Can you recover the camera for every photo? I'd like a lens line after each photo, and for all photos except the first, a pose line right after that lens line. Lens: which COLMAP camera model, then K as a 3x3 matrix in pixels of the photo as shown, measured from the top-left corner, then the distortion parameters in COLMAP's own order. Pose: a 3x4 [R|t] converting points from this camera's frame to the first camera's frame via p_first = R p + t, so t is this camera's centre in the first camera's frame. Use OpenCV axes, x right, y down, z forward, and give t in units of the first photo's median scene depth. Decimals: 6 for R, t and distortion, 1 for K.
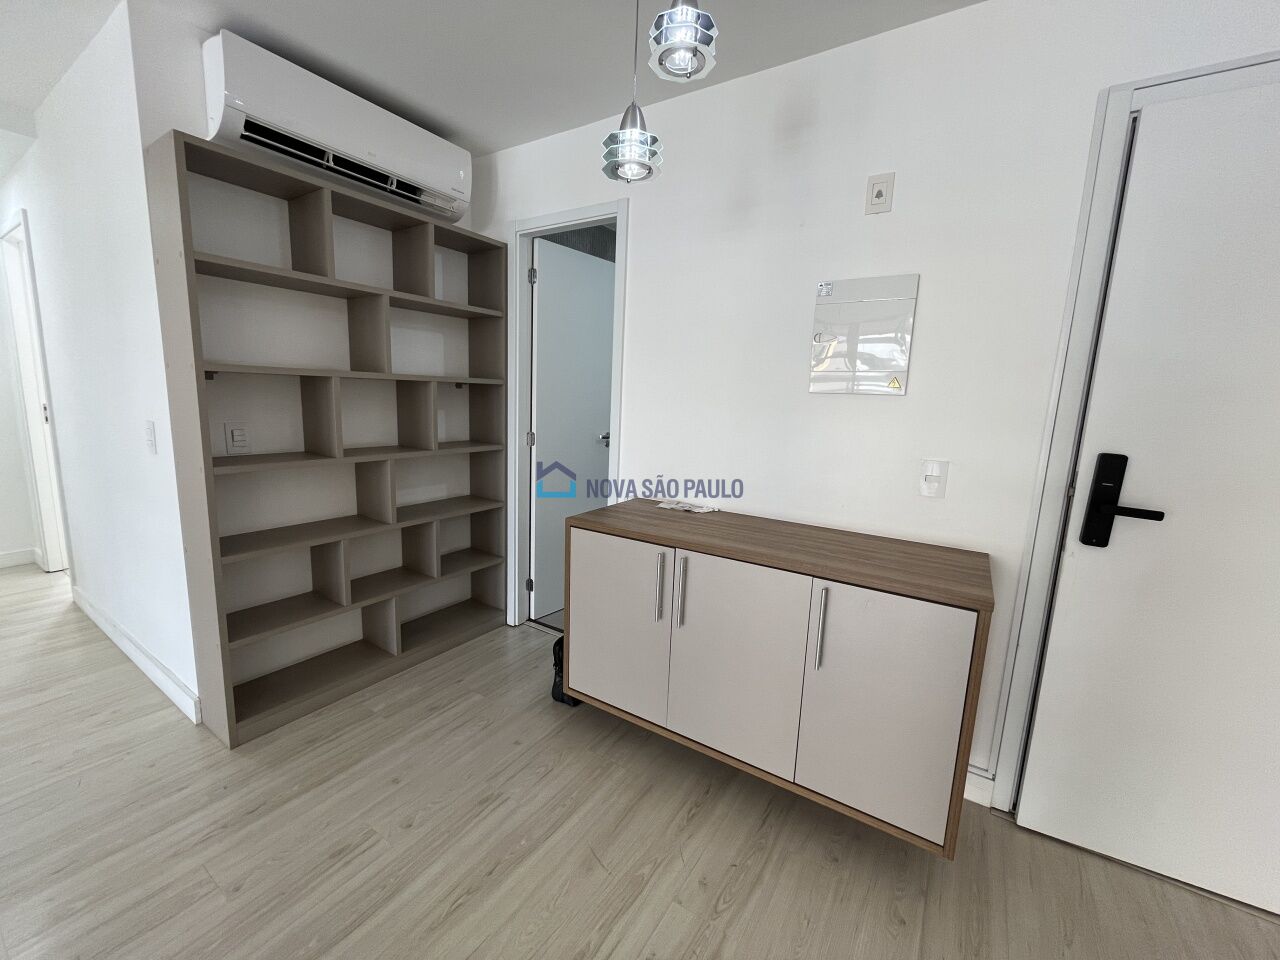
lens RADIAL K [[518.6, 0, 636.9], [0, 518.6, 479.1], [0, 0, 1]] dist [-0.002532, -0.000290]
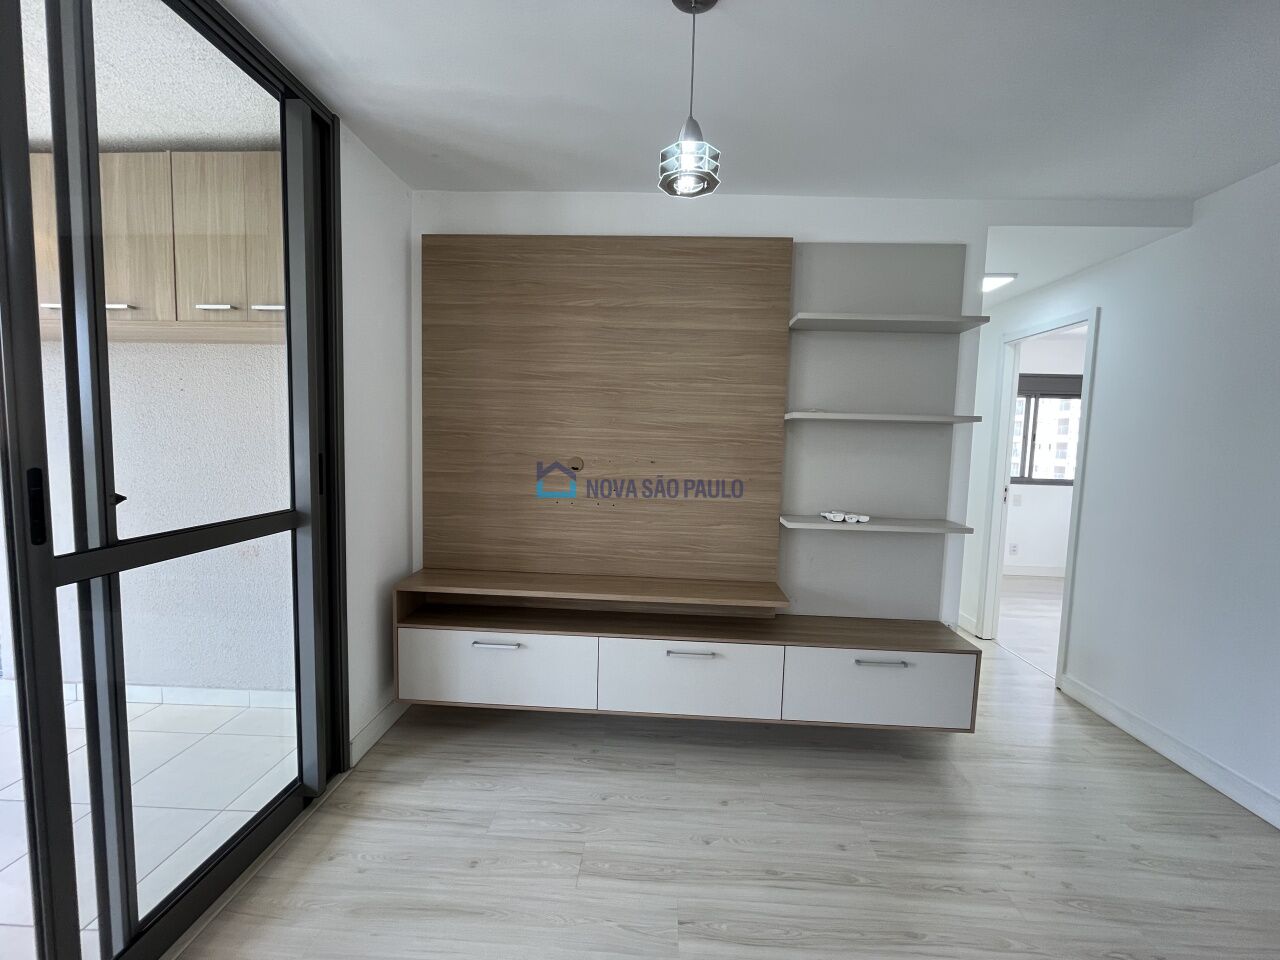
lens RADIAL K [[518.6, 0, 636.9], [0, 518.6, 479.1], [0, 0, 1]] dist [-0.002532, -0.000290]
pose [[0.506668, 0.040185, -0.861204, -0.876654], [-0.143576, 0.988897, -0.038326, -0.009150], [0.850102, 0.143067, 0.506812, -0.317267]]
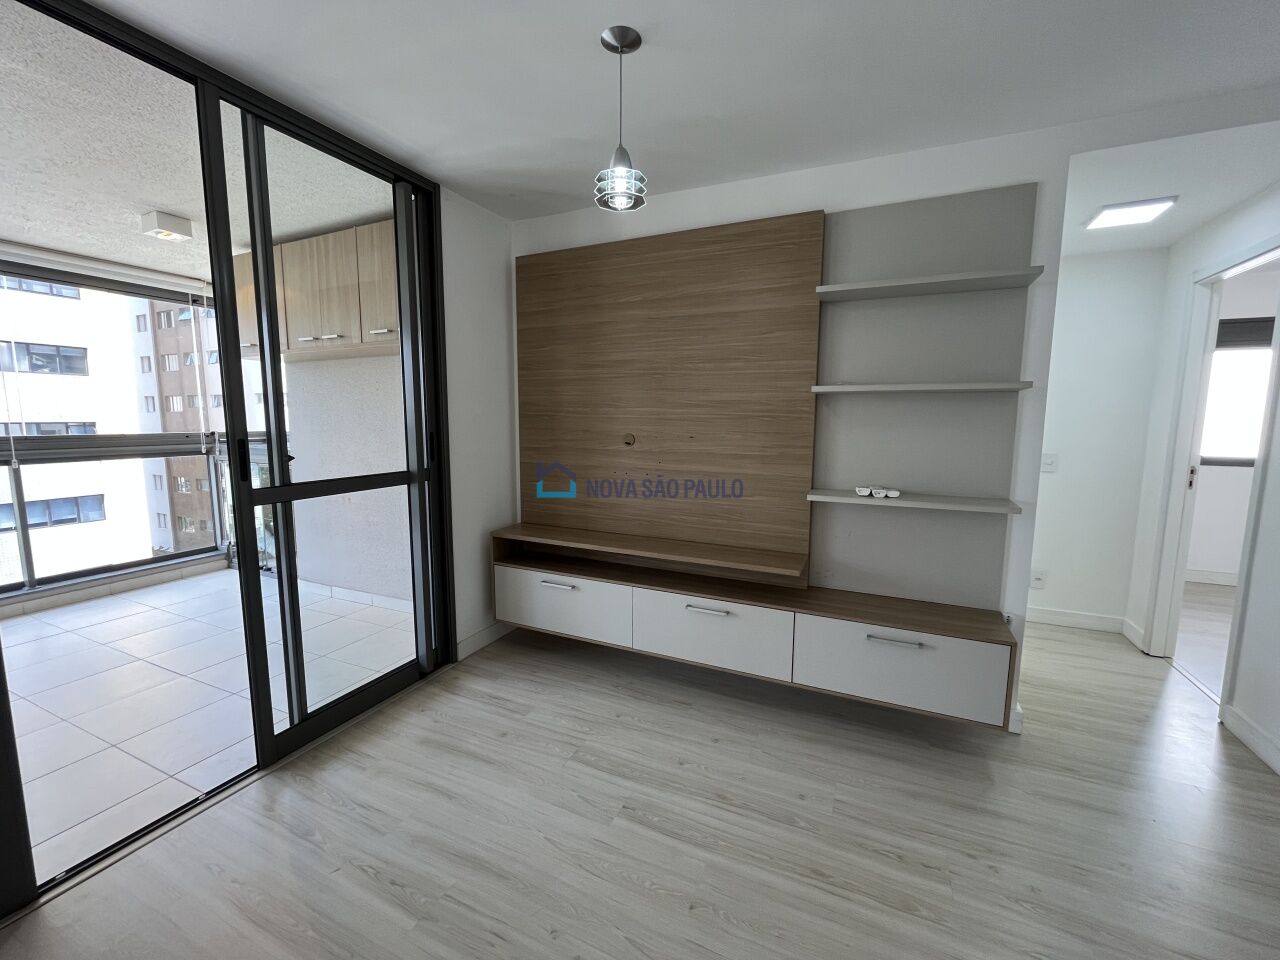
lens RADIAL K [[518.6, 0, 636.9], [0, 518.6, 479.1], [0, 0, 1]] dist [-0.002532, -0.000290]
pose [[0.143397, 0.077065, -0.986660, -0.628244], [-0.156583, 0.986173, 0.054270, -0.040161], [0.977200, 0.146712, 0.153481, -0.040480]]
